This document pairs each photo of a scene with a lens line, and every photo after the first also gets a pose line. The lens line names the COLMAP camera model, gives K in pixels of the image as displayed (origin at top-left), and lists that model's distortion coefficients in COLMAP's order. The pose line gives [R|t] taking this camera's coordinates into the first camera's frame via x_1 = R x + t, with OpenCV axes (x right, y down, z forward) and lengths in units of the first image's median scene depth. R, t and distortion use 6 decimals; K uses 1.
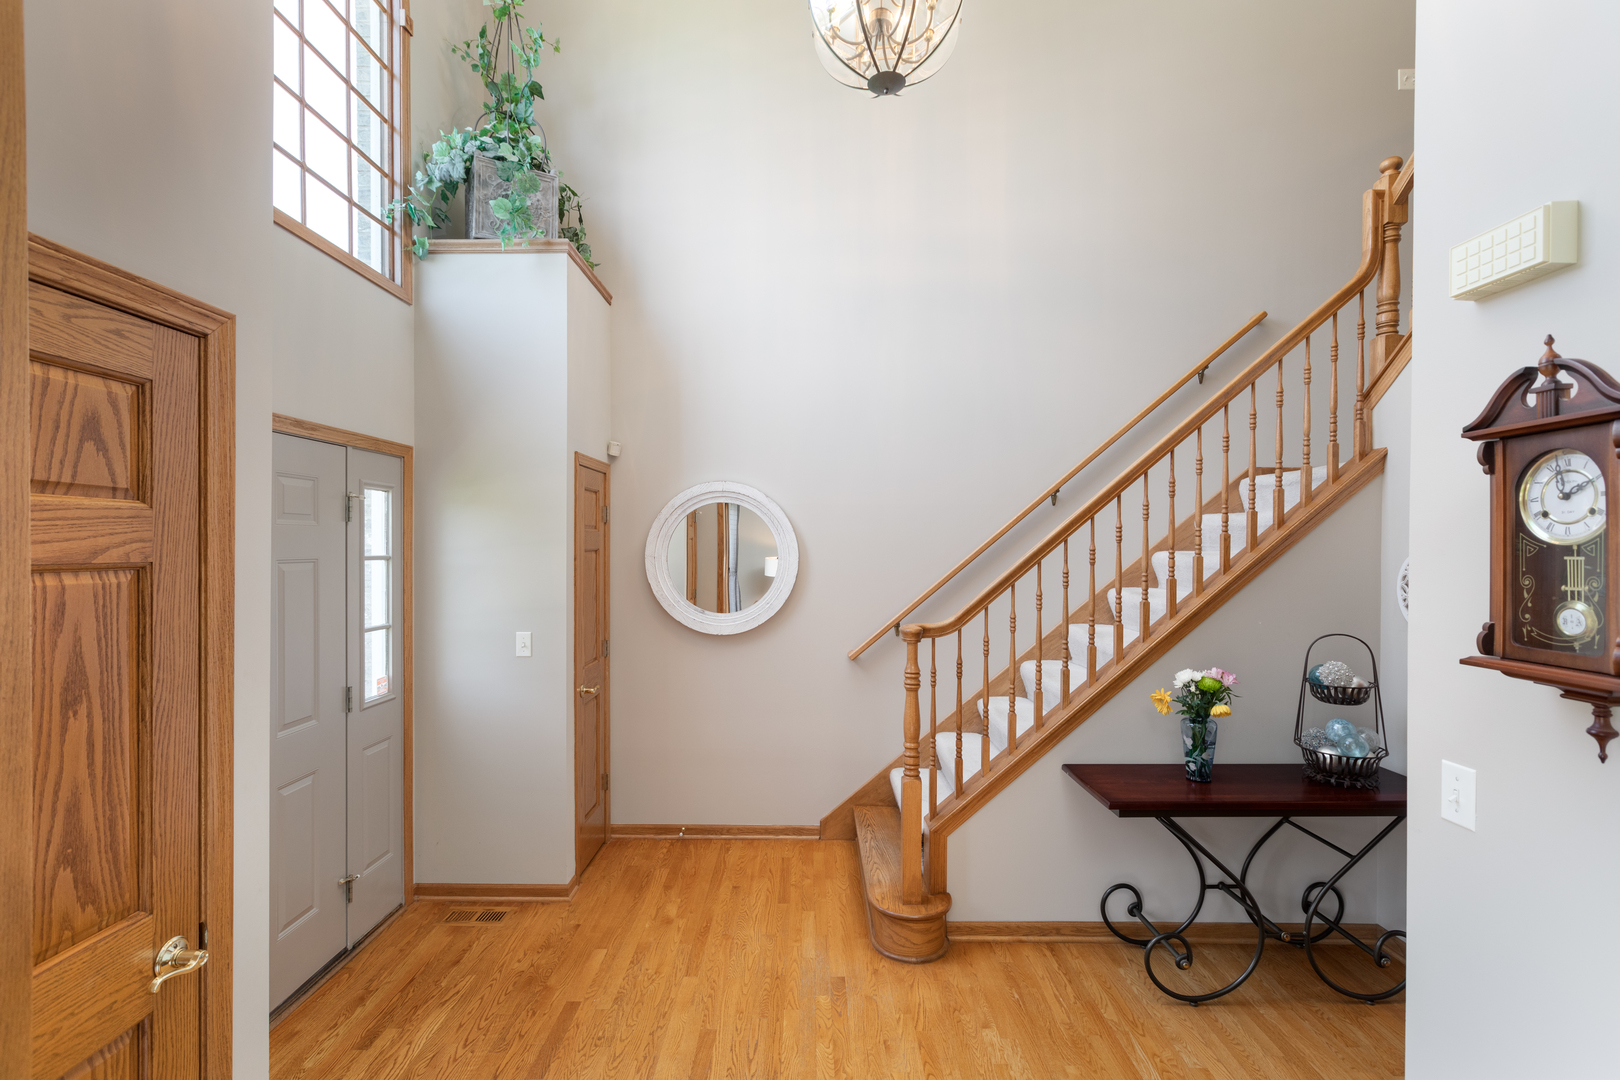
lens RADIAL K [[730.5, 0, 808.5], [0, 730.5, 551.0], [0, 0, 1]] dist [-0.003485, 0.000581]
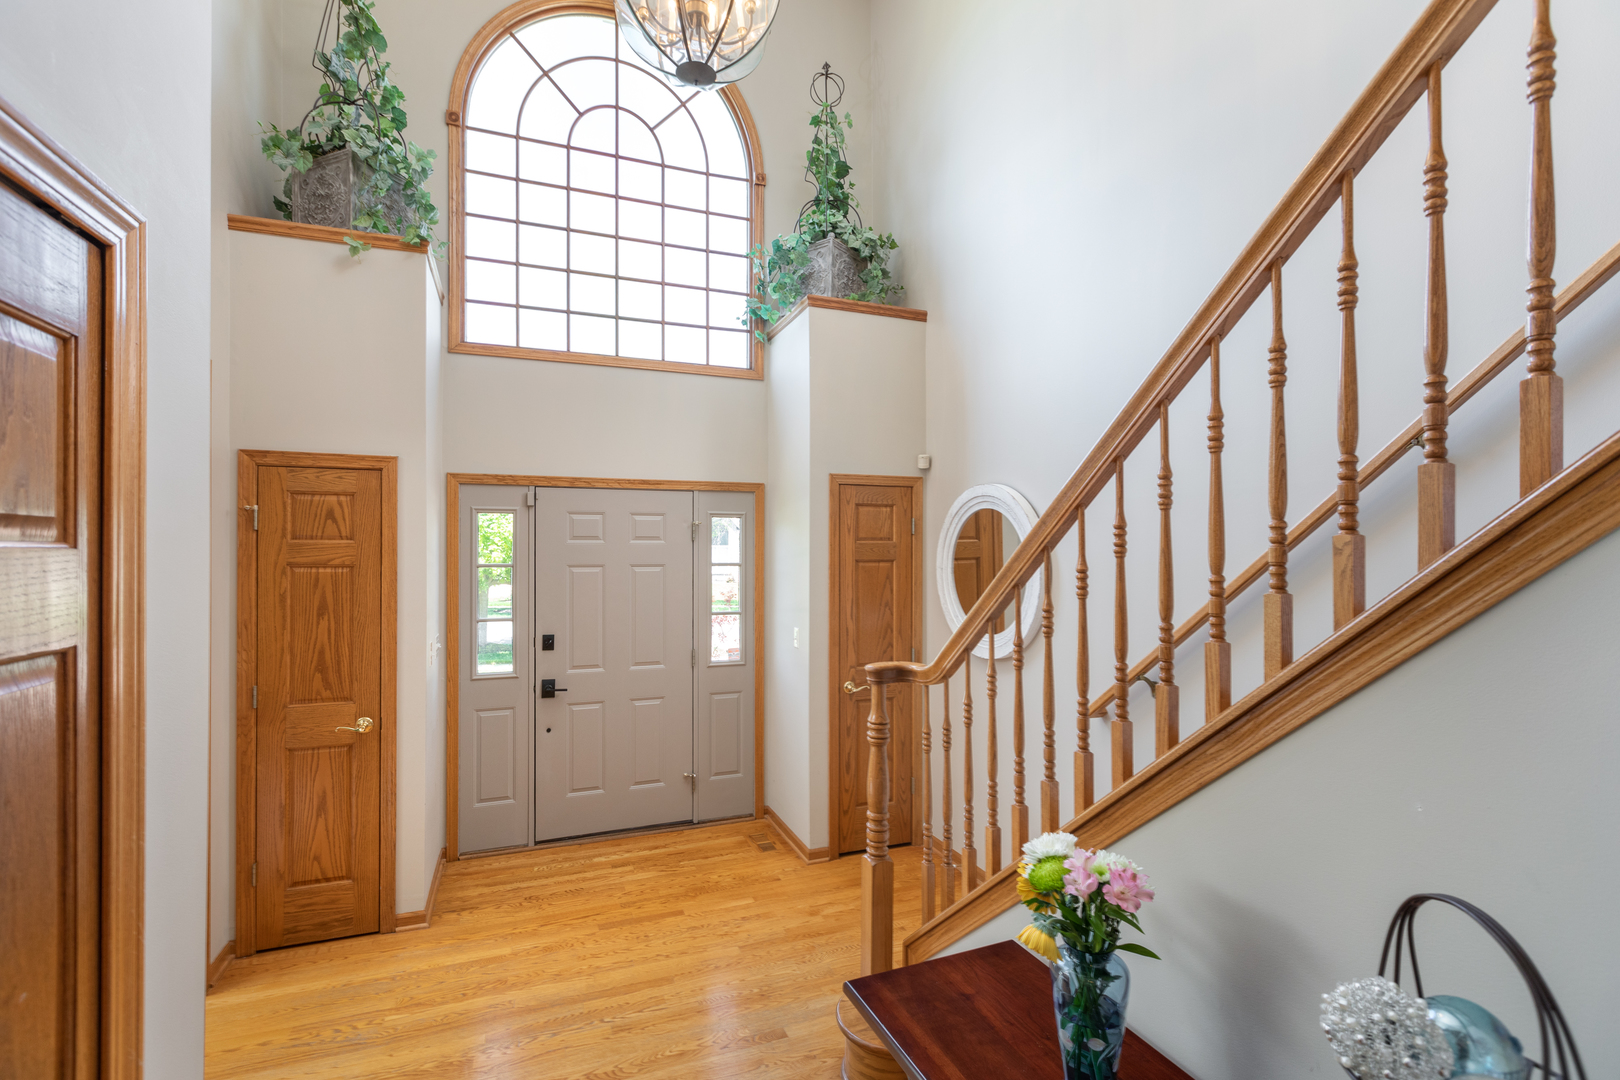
lens RADIAL K [[730.5, 0, 803.6], [0, 730.5, 553.4], [0, 0, 1]] dist [-0.003485, 0.000581]
pose [[0.352510, -0.000700, -0.935808, 0.992983], [-0.005988, 0.999978, -0.003003, -0.011784], [0.935789, 0.006662, 0.352498, 0.768600]]
